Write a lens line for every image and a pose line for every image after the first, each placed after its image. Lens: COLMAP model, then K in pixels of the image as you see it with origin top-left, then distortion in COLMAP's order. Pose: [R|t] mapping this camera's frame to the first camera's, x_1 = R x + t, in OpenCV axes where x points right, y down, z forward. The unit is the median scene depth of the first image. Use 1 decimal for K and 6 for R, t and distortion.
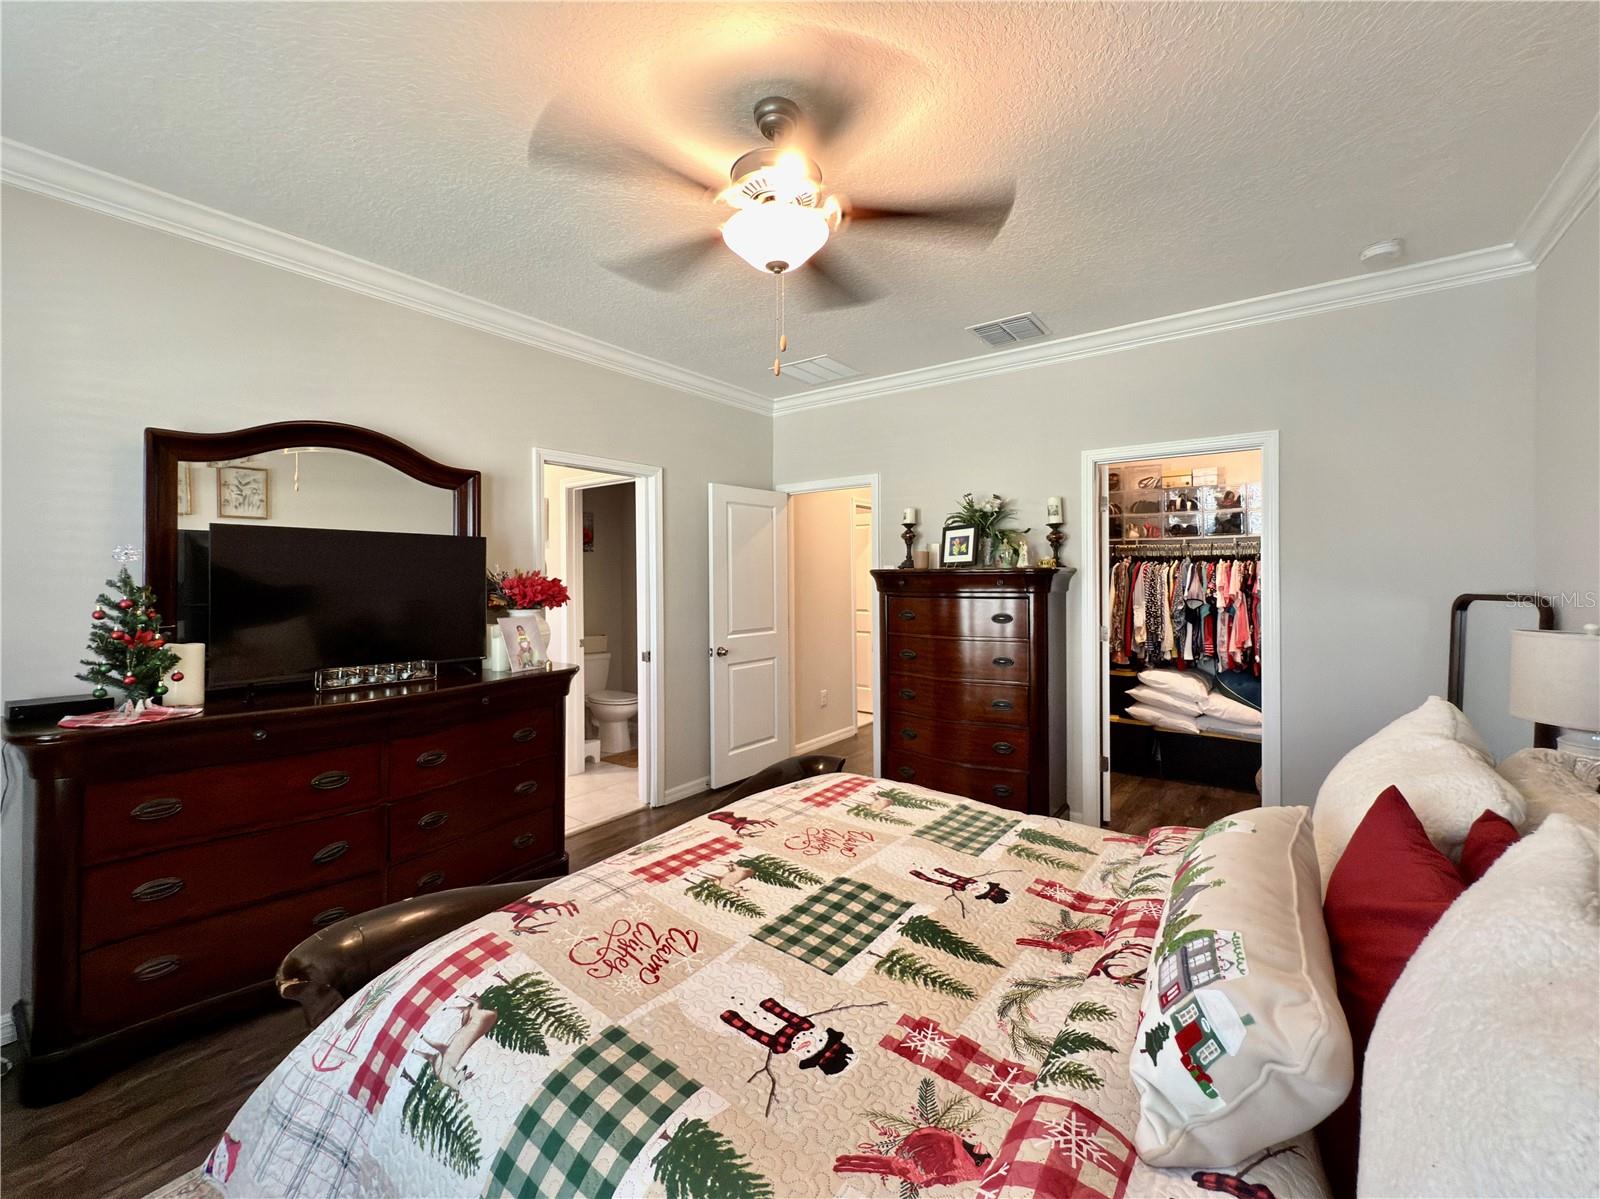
lens RADIAL K [[665.7, 0, 806.2], [0, 665.7, 570.9], [0, 0, 1]] dist [0.001035, -0.000247]
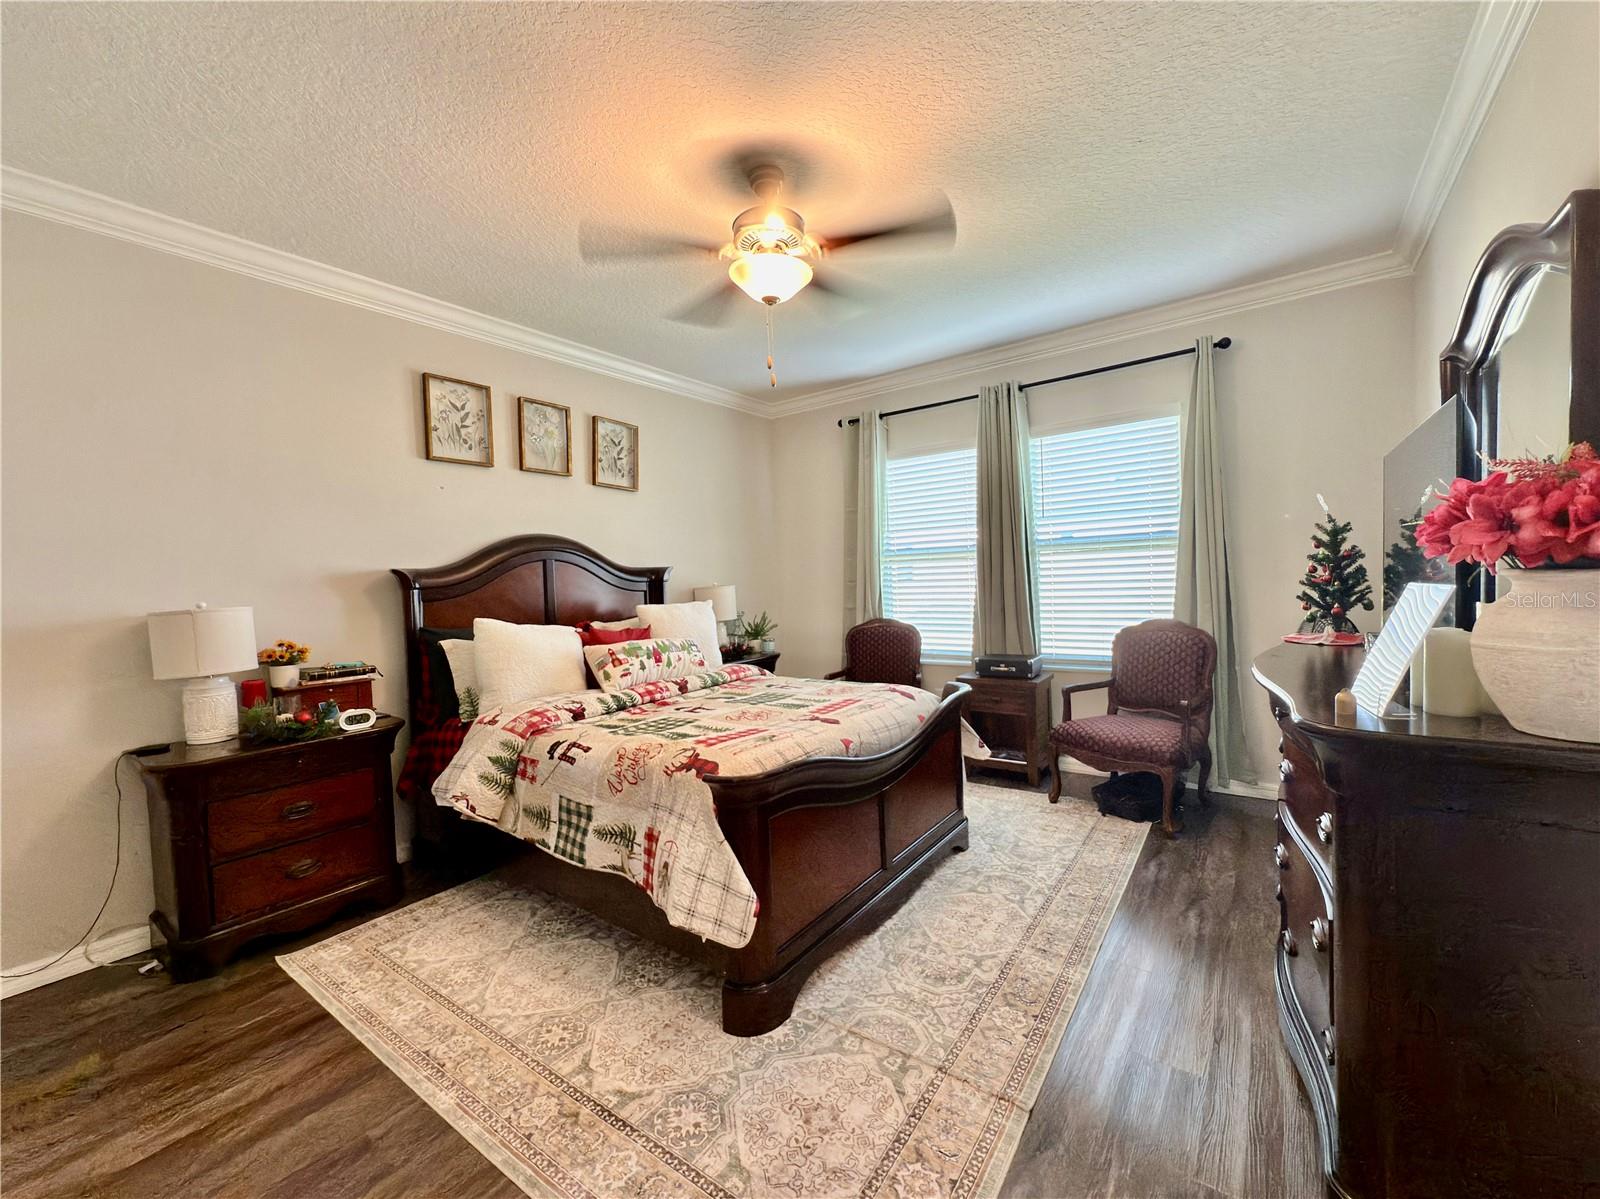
lens RADIAL K [[639.6, 0, 807.3], [0, 639.6, 598.0], [0, 0, 1]] dist [-0.000484, -0.000213]
pose [[-0.999057, 0.042428, -0.009202, -0.093492], [0.042206, 0.998843, 0.023059, 0.122085], [0.010170, 0.022649, -0.999692, 3.131319]]
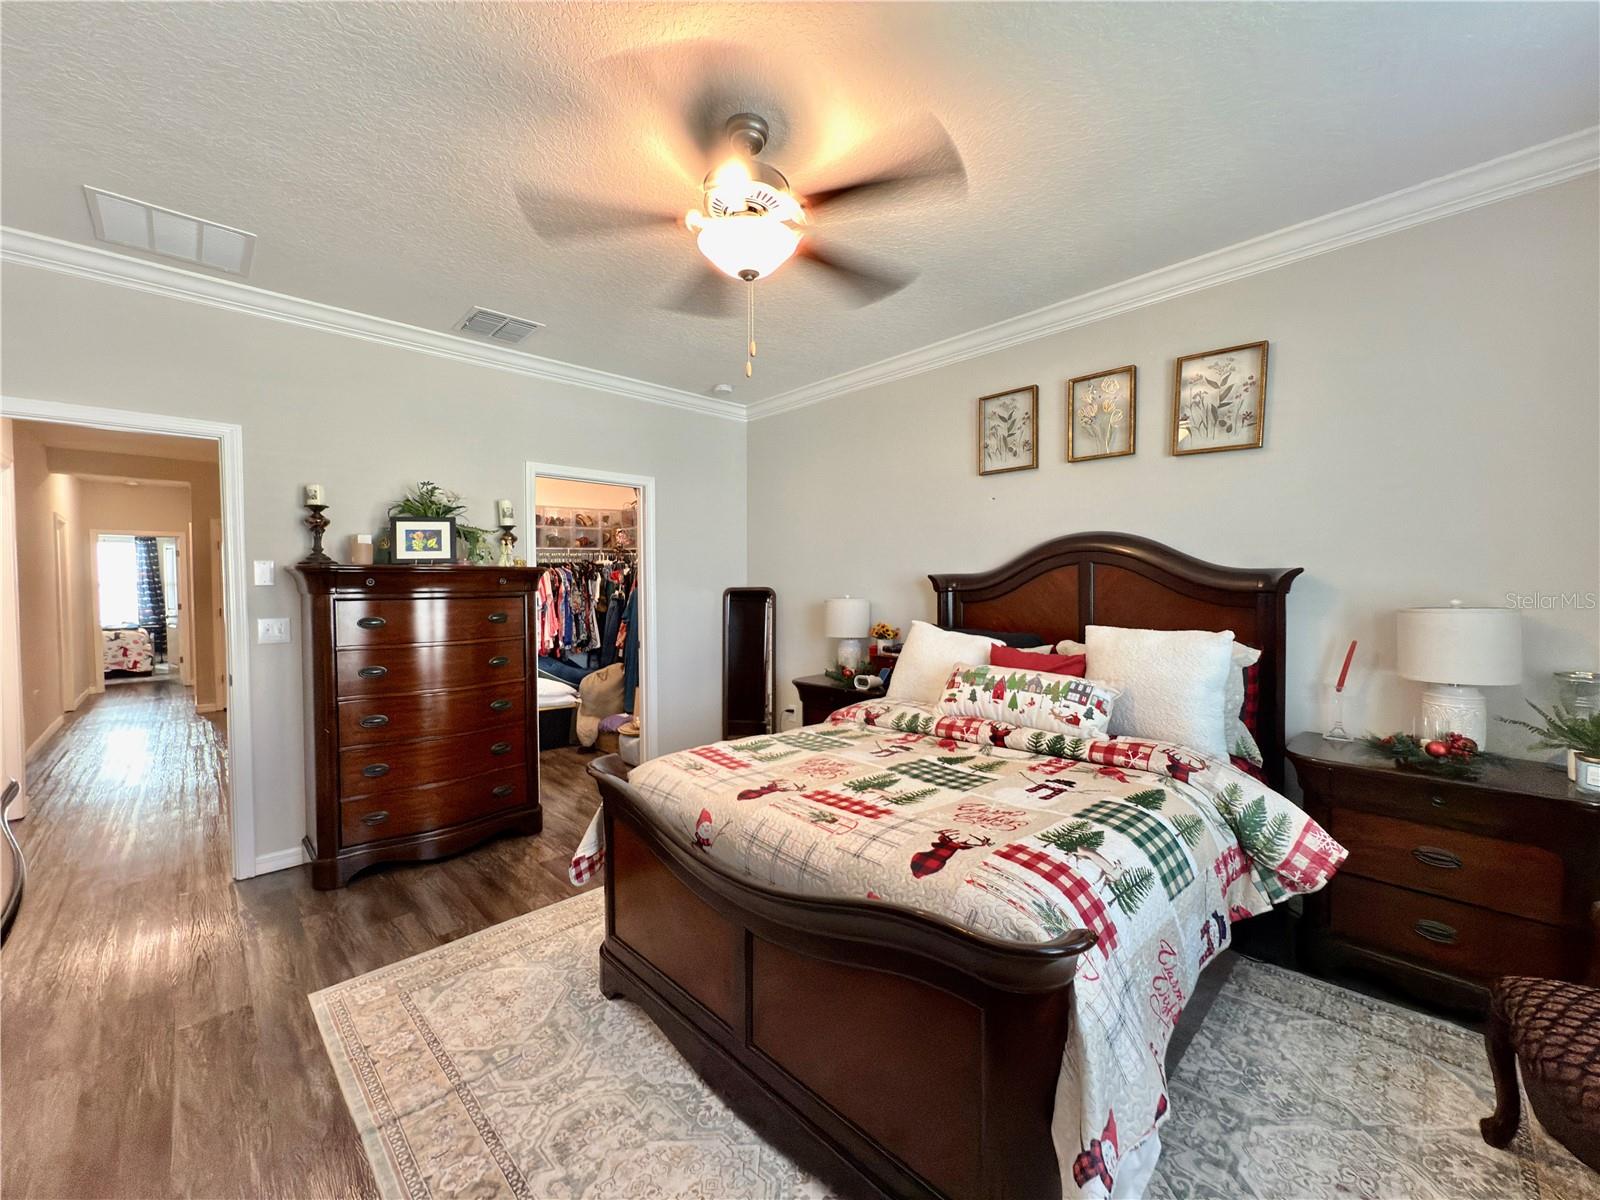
lens RADIAL K [[639.6, 0, 807.3], [0, 639.6, 598.5], [0, 0, 1]] dist [-0.000484, -0.000213]
pose [[0.155051, -0.016906, 0.987762, -1.471539], [-0.000670, 0.999852, 0.017218, 0.067954], [-0.987906, -0.003331, 0.155016, 1.038512]]
